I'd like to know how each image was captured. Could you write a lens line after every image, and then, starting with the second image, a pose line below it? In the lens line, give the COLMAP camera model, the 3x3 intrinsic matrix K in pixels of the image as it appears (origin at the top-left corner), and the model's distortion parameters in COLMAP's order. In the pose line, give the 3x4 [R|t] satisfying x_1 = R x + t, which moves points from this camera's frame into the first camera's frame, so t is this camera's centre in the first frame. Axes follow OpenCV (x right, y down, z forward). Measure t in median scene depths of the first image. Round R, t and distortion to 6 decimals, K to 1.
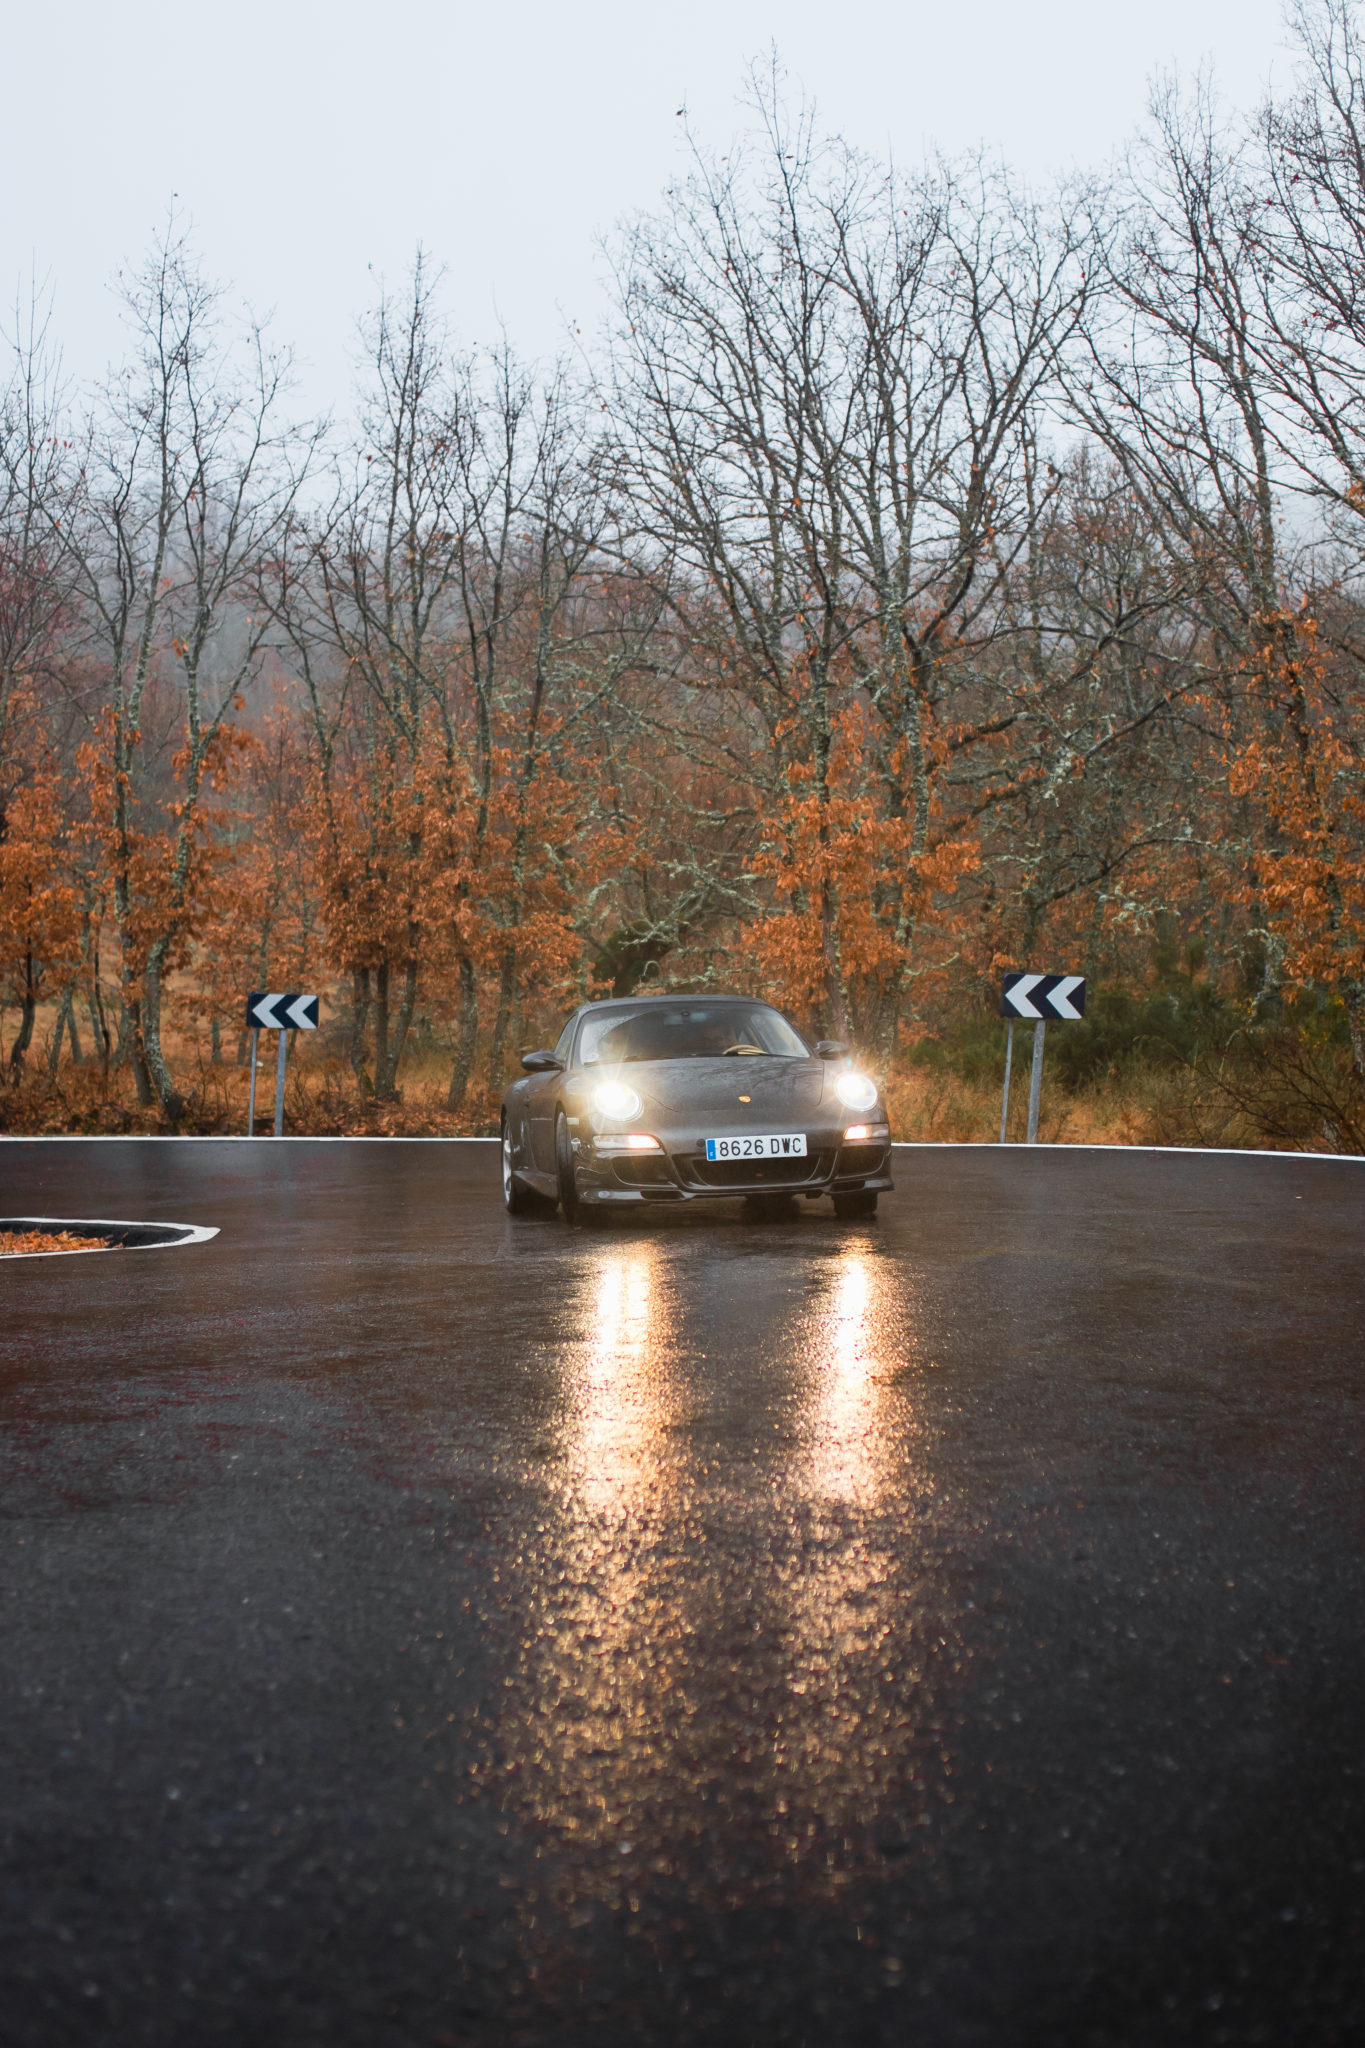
lens RADIAL K [[2549.9, 0, 744.8], [0, 2549.9, 1076.5], [0, 0, 1]] dist [-0.018146, -0.025931]
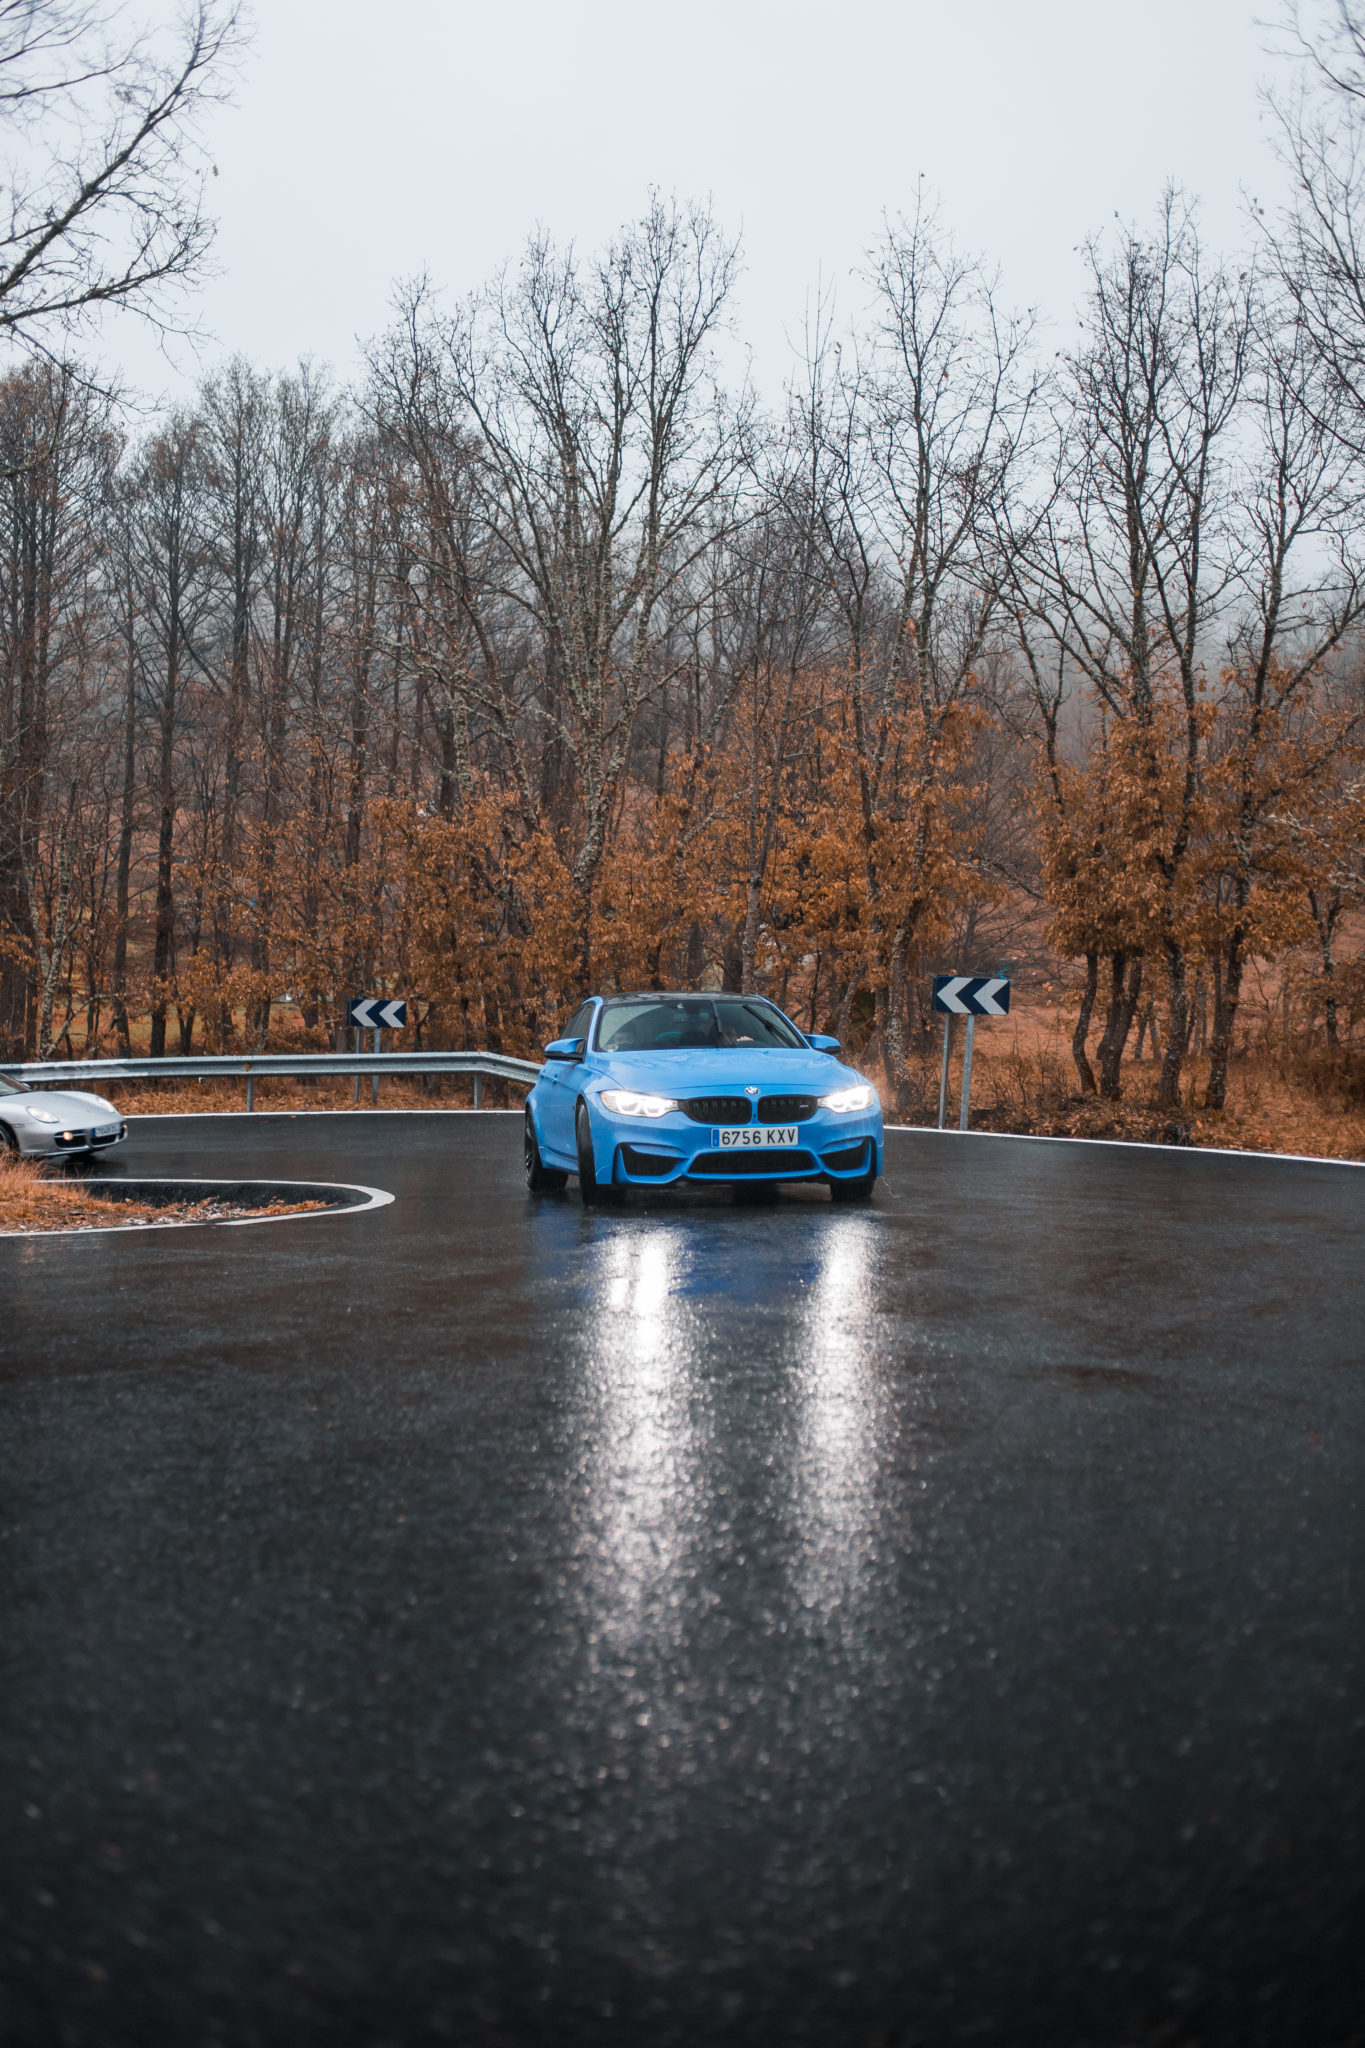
lens RADIAL K [[2055.9, 0, 662.6], [0, 2055.9, 1011.9], [0, 0, 1]] dist [-0.016039, -0.026039]
pose [[0.831416, 0.020103, -0.555286, 0.140825], [-0.041489, 0.998802, -0.025961, 0.004841], [0.554099, 0.044622, 0.831254, 0.289718]]
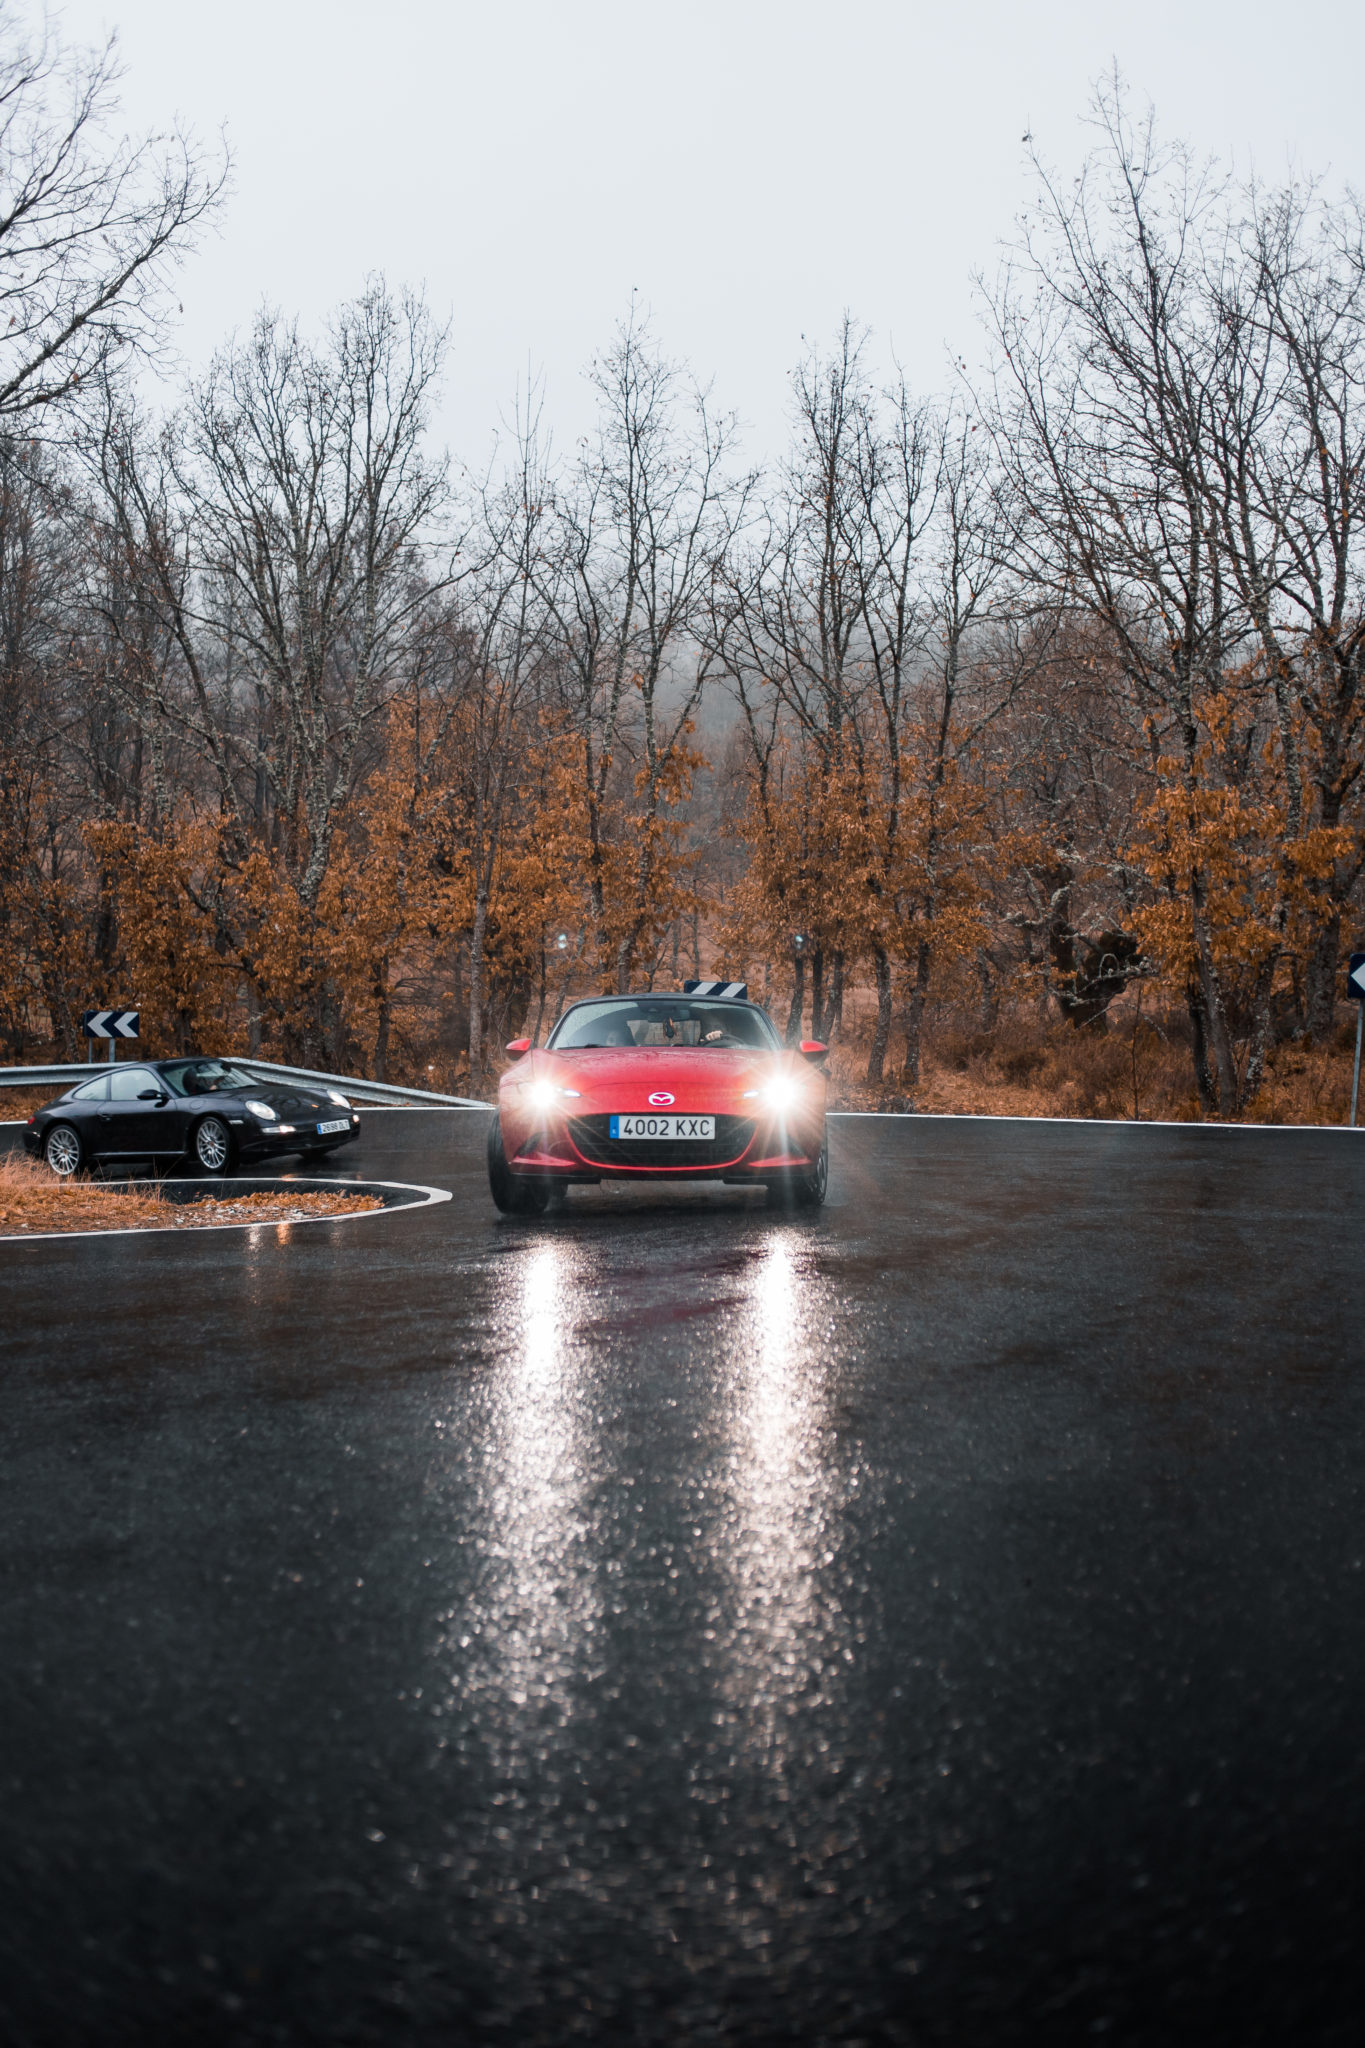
lens RADIAL K [[2055.9, 0, 662.6], [0, 2055.9, 1011.9], [0, 0, 1]] dist [-0.016039, -0.026039]
pose [[0.952490, -0.001350, -0.304566, 0.069546], [-0.005828, 0.999726, -0.022660, 0.001473], [0.304513, 0.023358, 0.952222, 0.124230]]
